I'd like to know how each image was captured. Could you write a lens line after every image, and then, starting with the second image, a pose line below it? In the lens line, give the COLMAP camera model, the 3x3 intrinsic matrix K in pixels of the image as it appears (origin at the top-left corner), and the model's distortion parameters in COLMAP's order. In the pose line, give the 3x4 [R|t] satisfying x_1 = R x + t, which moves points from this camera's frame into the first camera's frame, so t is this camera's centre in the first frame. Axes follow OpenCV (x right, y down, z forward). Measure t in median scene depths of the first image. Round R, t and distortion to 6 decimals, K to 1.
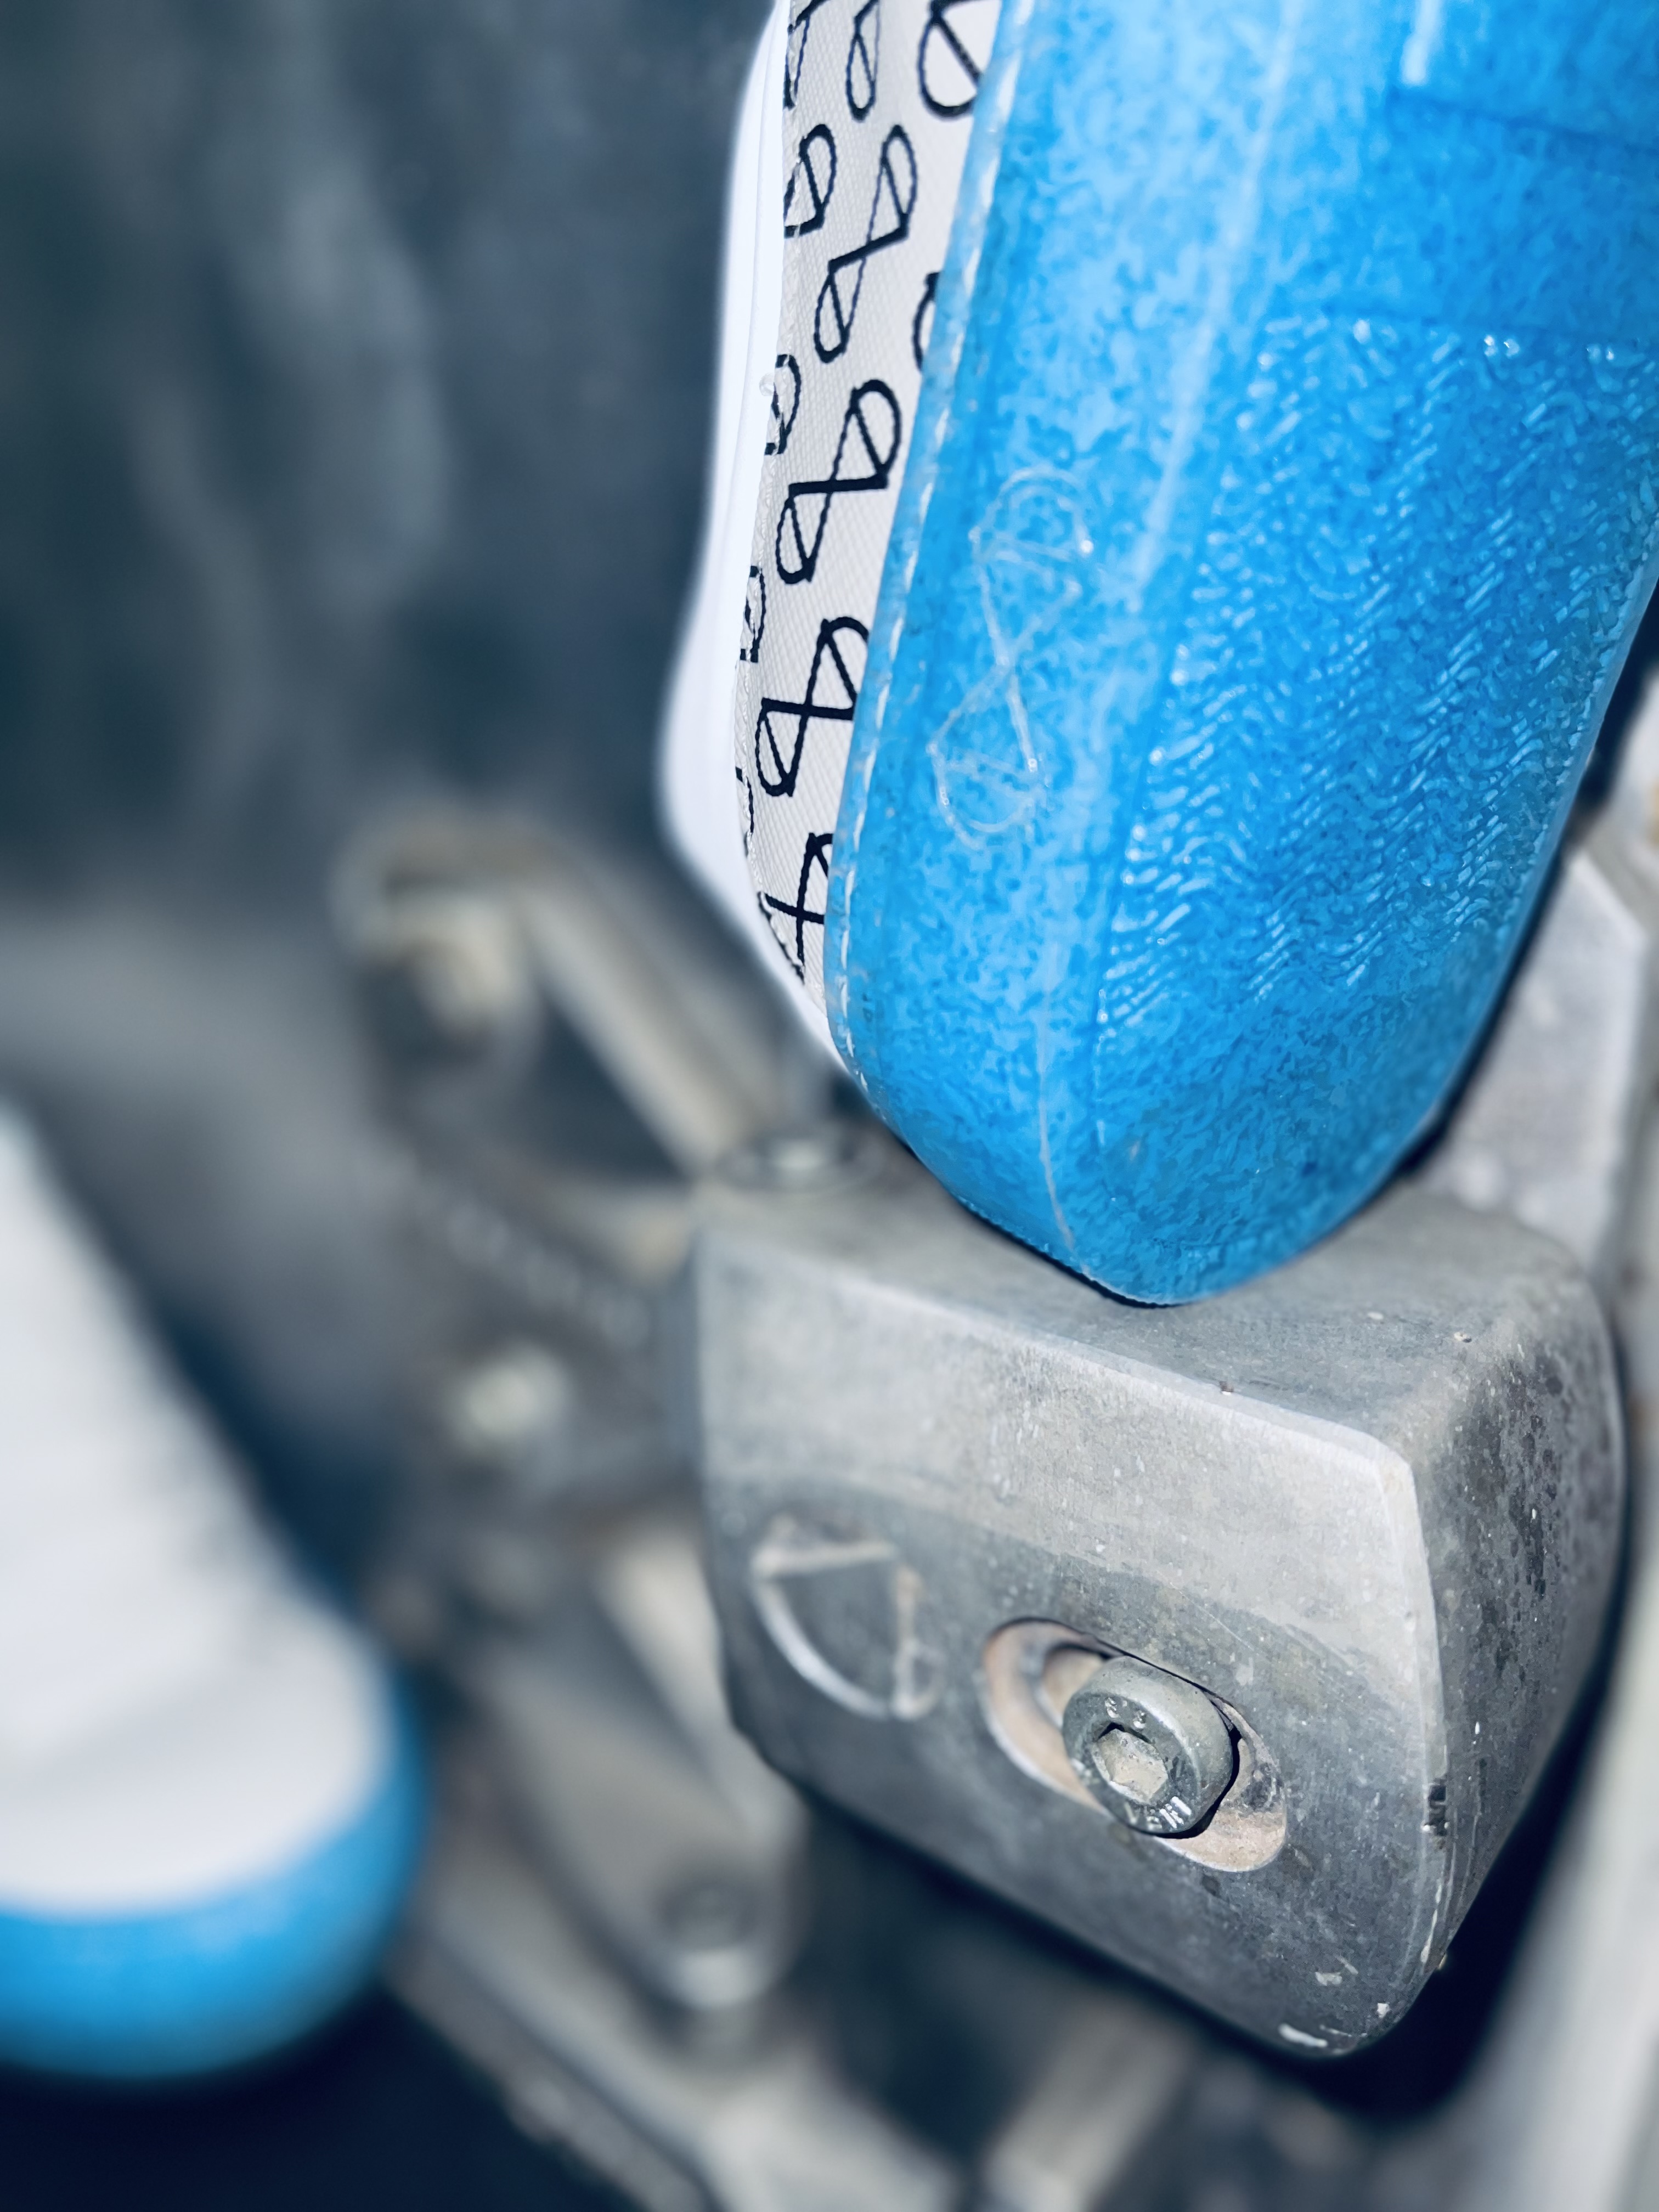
lens RADIAL K [[1662.8, 0, 834.1], [0, 1662.8, 1101.0], [0, 0, 1]] dist [0.052131, -0.072481]
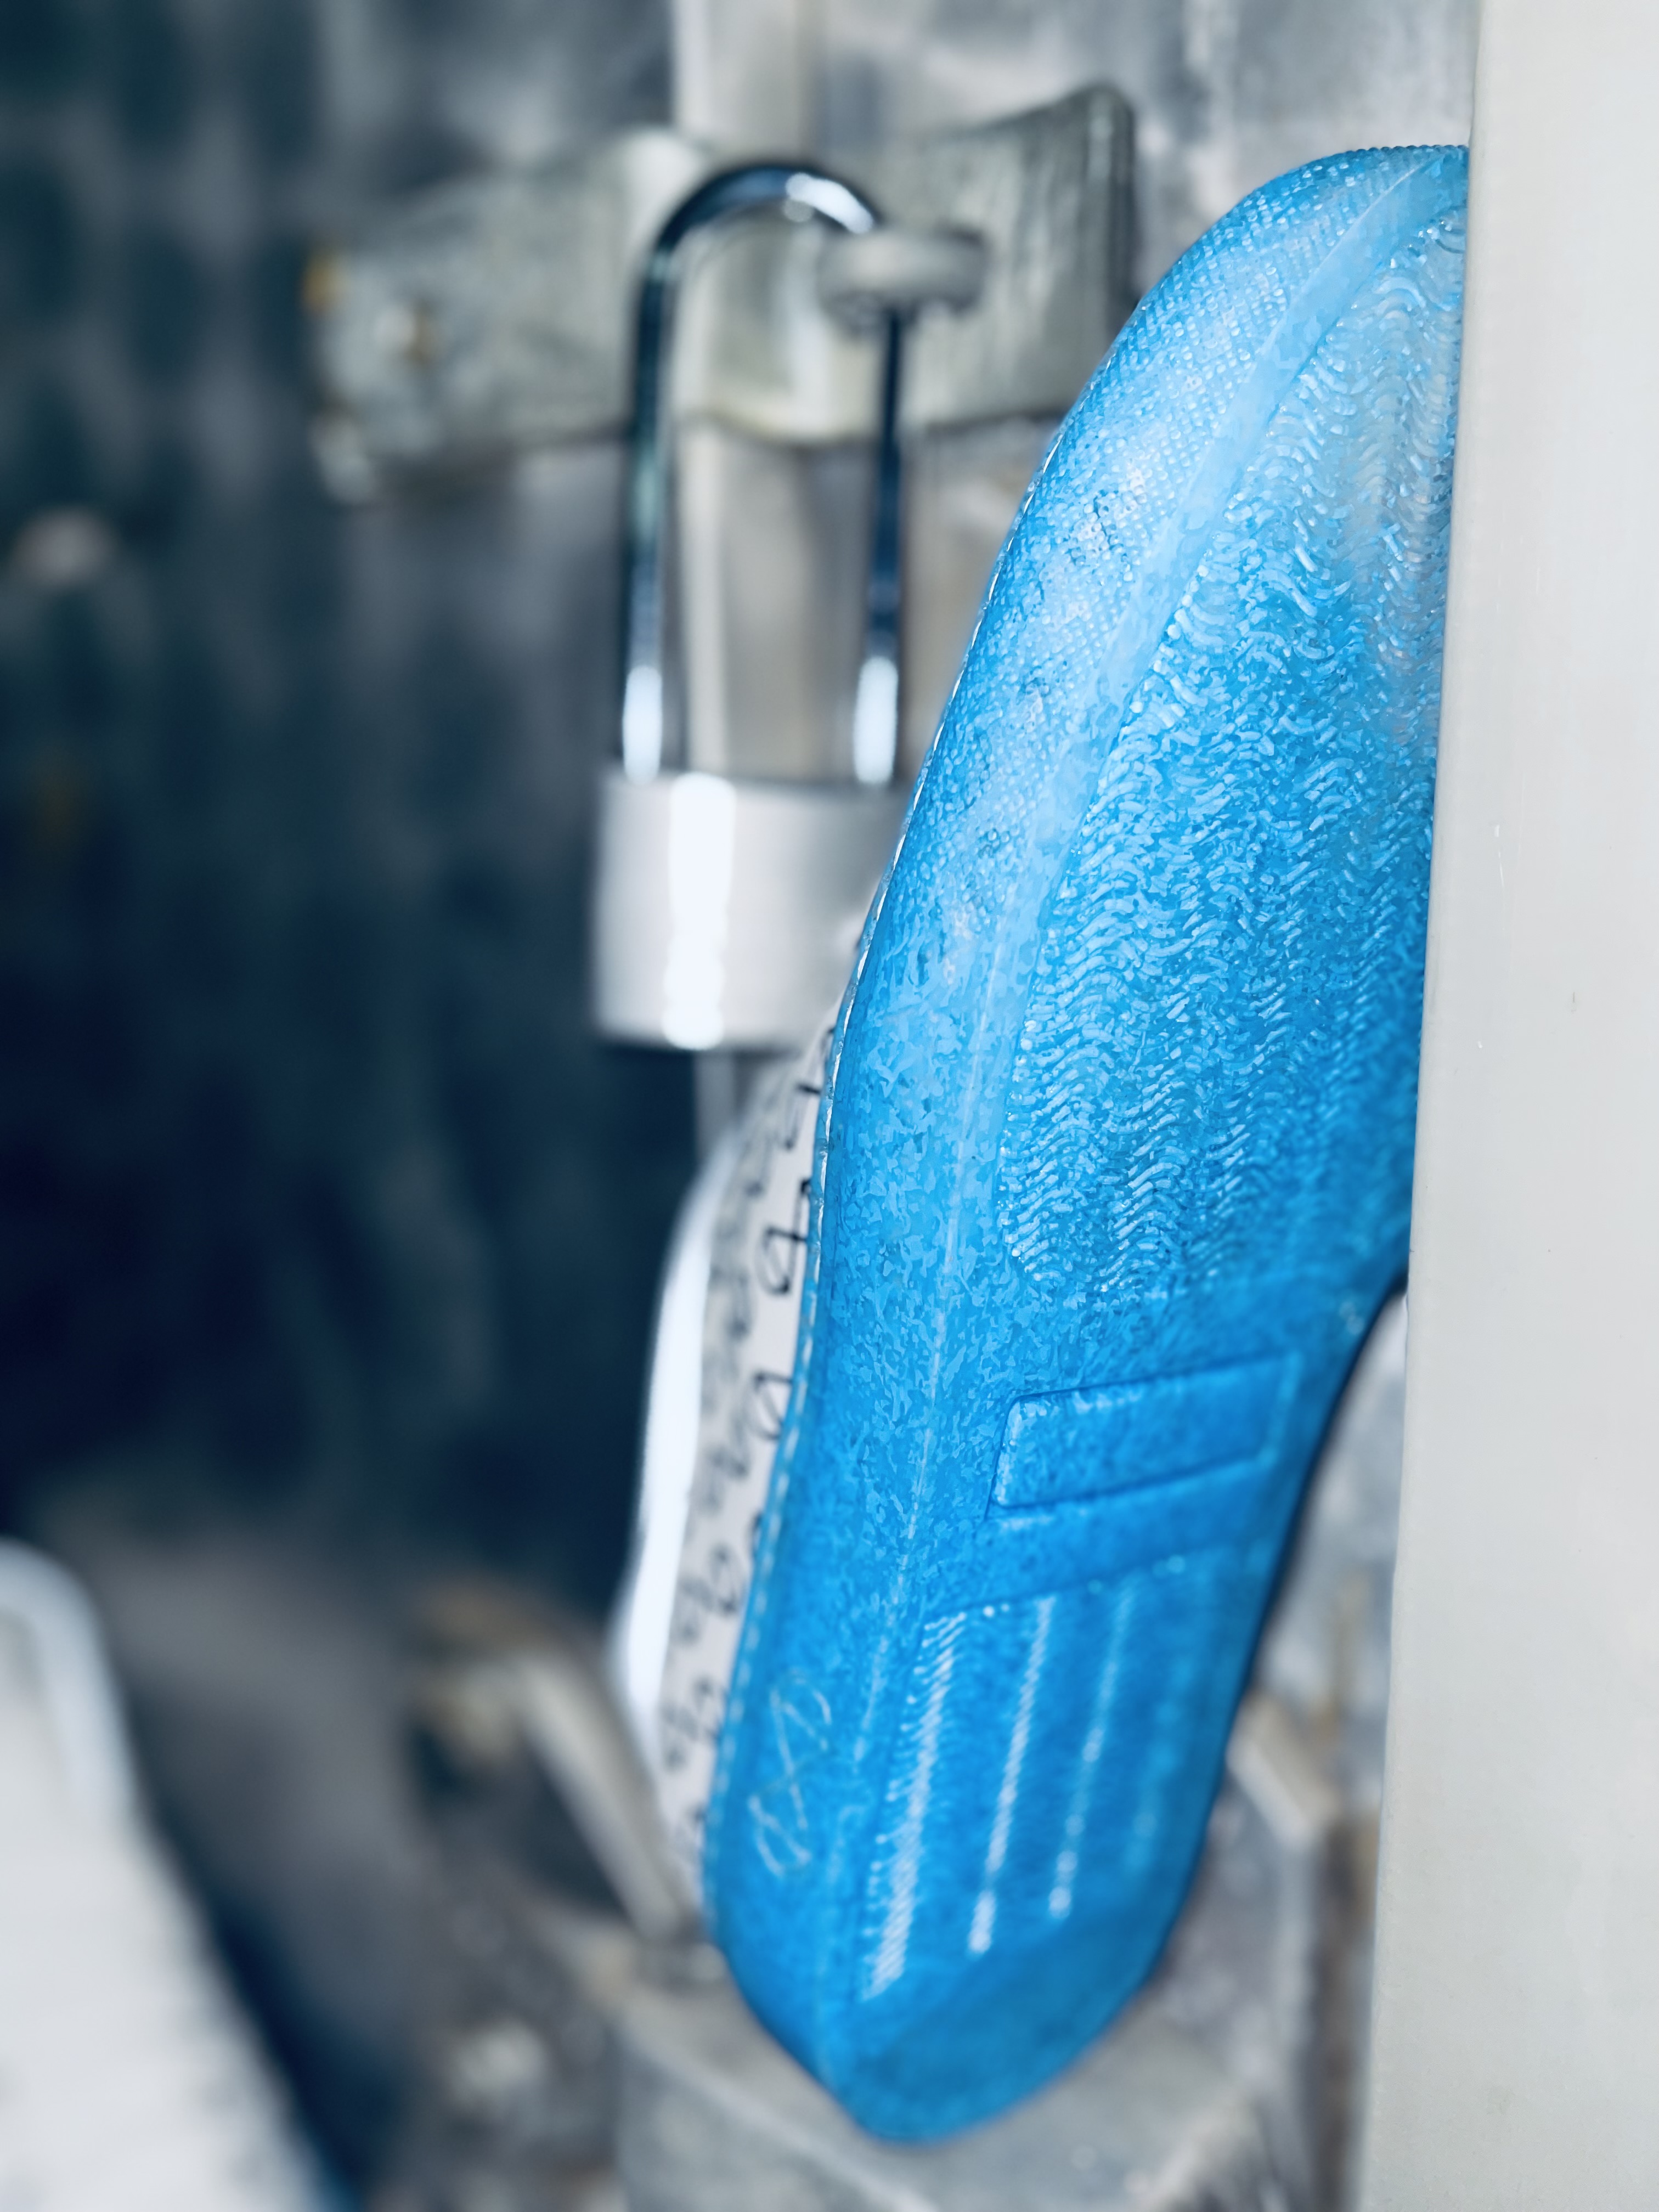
lens RADIAL K [[1662.8, 0, 825.9], [0, 1662.8, 1120.3], [0, 0, 1]] dist [0.052131, -0.072481]
pose [[0.998825, 0.012321, -0.046863, 0.213522], [-0.020926, 0.981974, -0.187854, -0.602744], [0.043703, 0.188614, 0.981078, -0.748647]]
